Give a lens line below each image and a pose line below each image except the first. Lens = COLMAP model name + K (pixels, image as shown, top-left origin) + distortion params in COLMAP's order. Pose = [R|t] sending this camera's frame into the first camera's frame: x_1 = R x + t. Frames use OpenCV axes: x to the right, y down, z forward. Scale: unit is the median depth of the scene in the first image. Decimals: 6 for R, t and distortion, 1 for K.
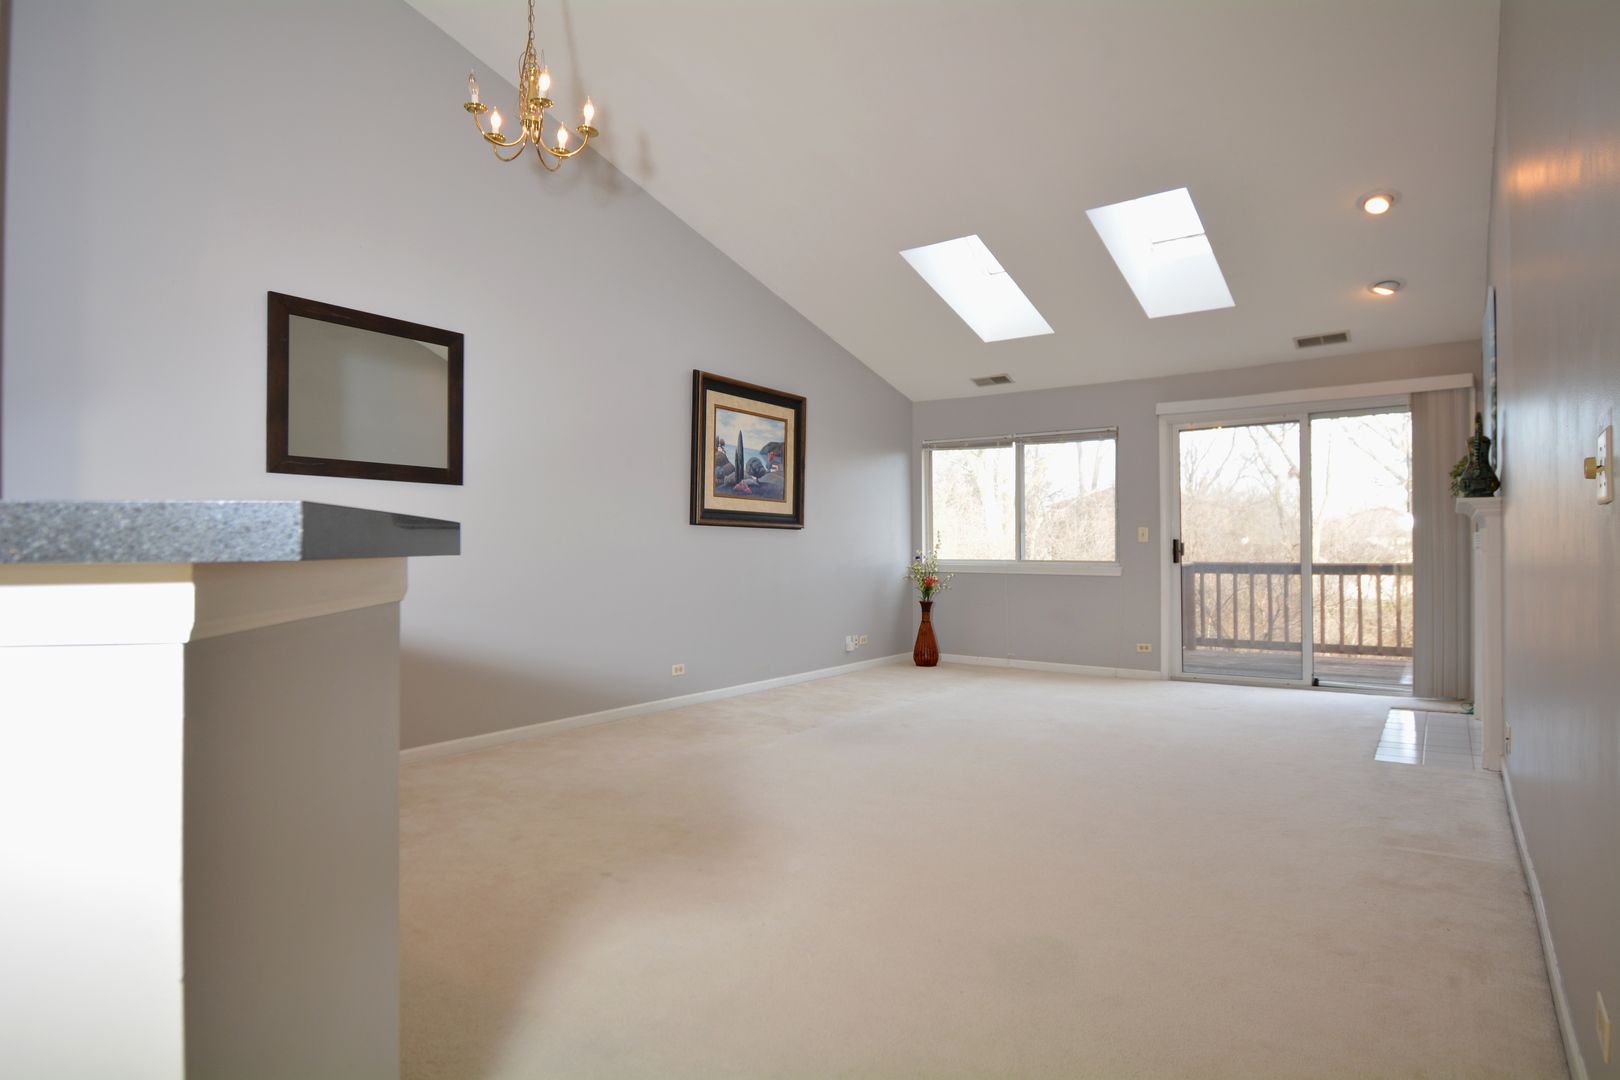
lens RADIAL K [[896.4, 0, 807.4], [0, 896.4, 545.4], [0, 0, 1]] dist [0.026052, -0.042239]
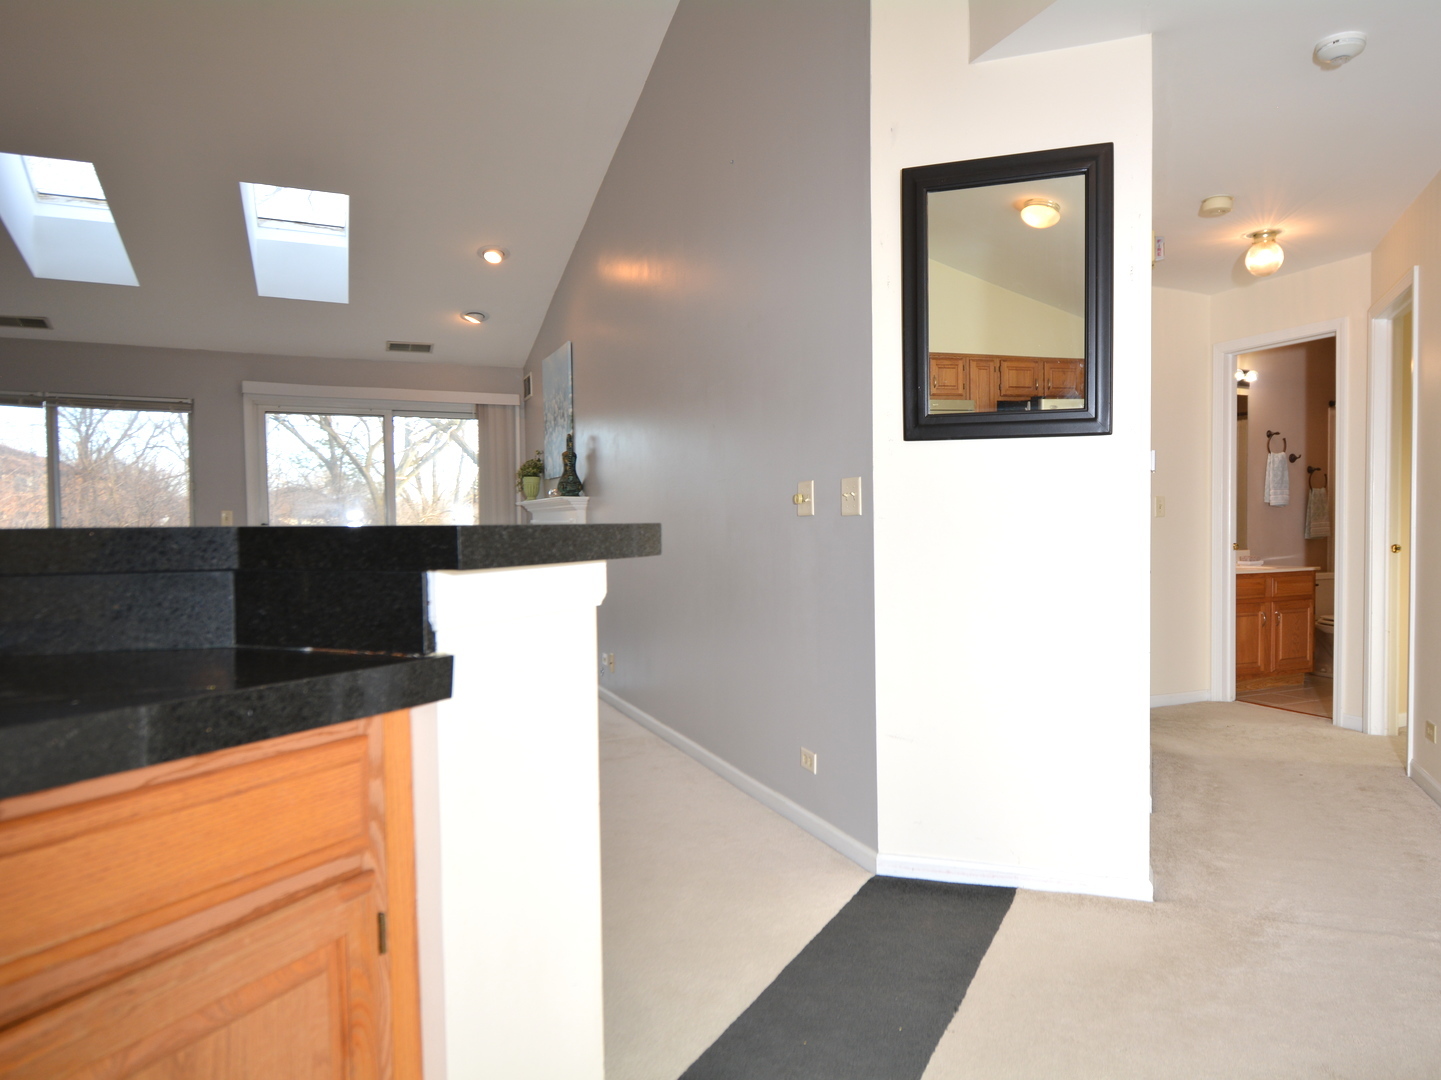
lens RADIAL K [[967.5, 0, 813.3], [0, 967.5, 561.0], [0, 0, 1]] dist [0.027976, -0.037658]
pose [[0.475643, -0.032483, 0.879038, -0.257359], [-0.000132, 0.999315, 0.036999, -0.005493], [-0.879638, -0.017715, 0.475313, -0.027836]]
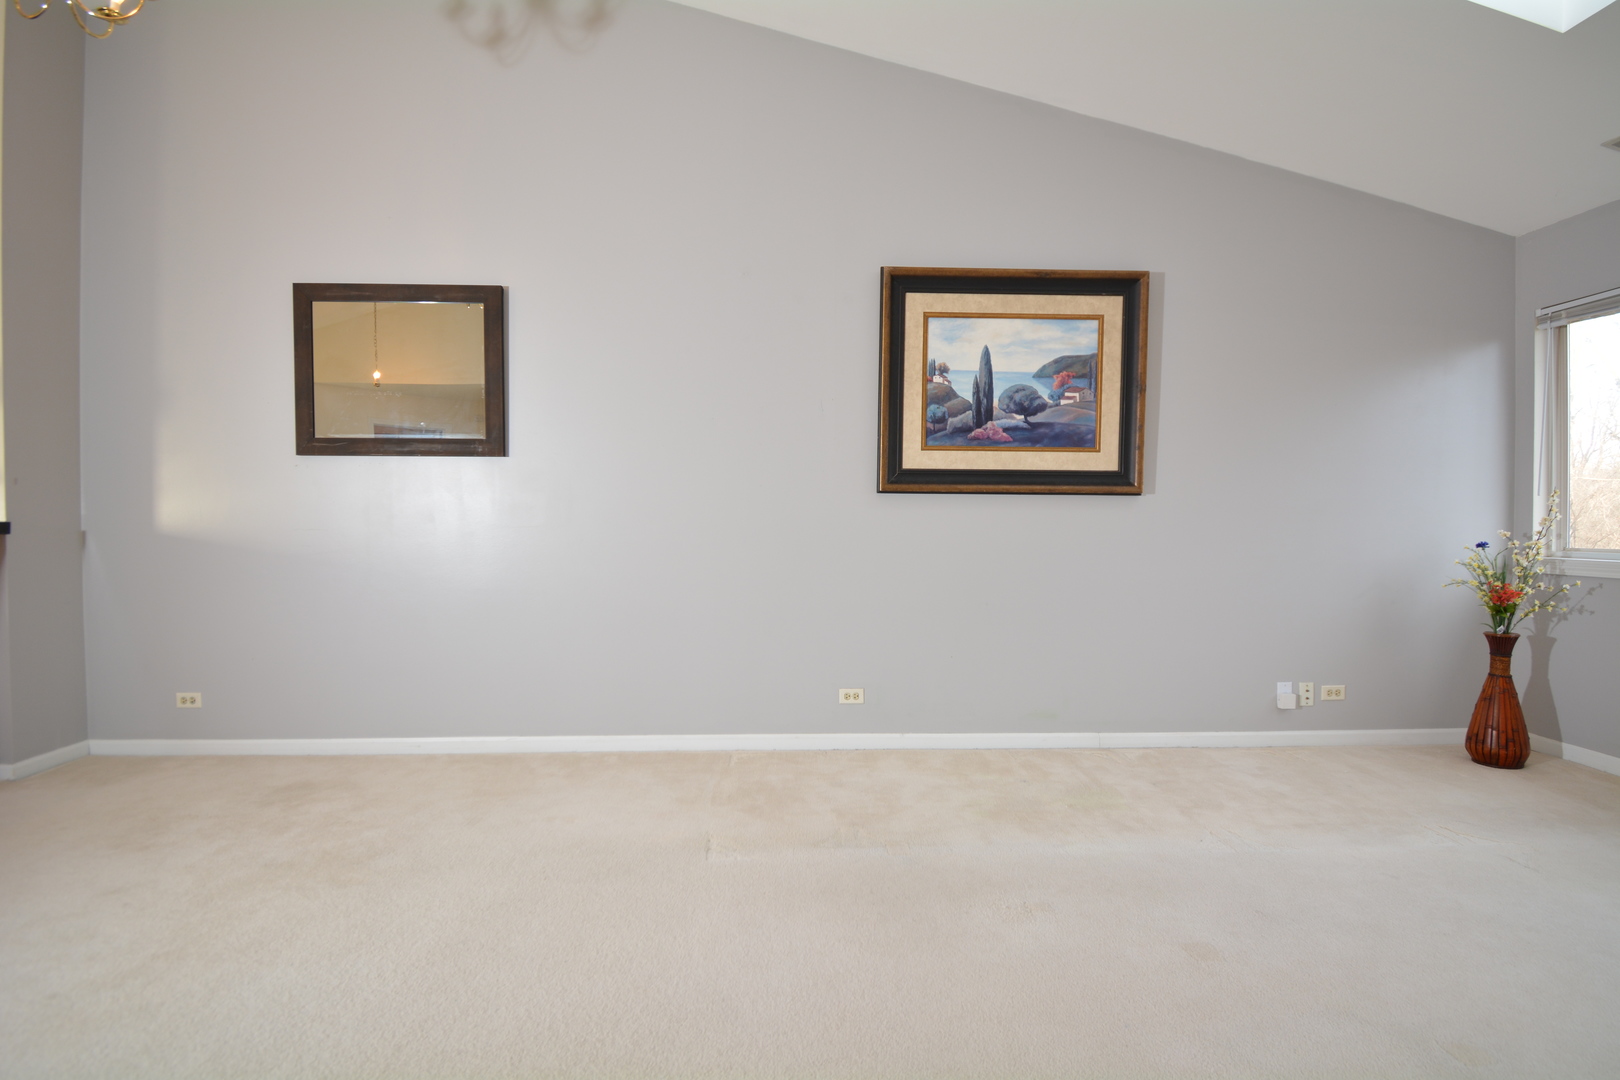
lens RADIAL K [[760.9, 0, 805.9], [0, 760.9, 544.9], [0, 0, 1]] dist [0.021313, -0.028326]
pose [[0.603557, 0.018426, -0.797107, 0.283743], [0.003005, 0.999673, 0.025385, 0.002041], [0.797314, -0.017717, 0.603304, 0.545274]]
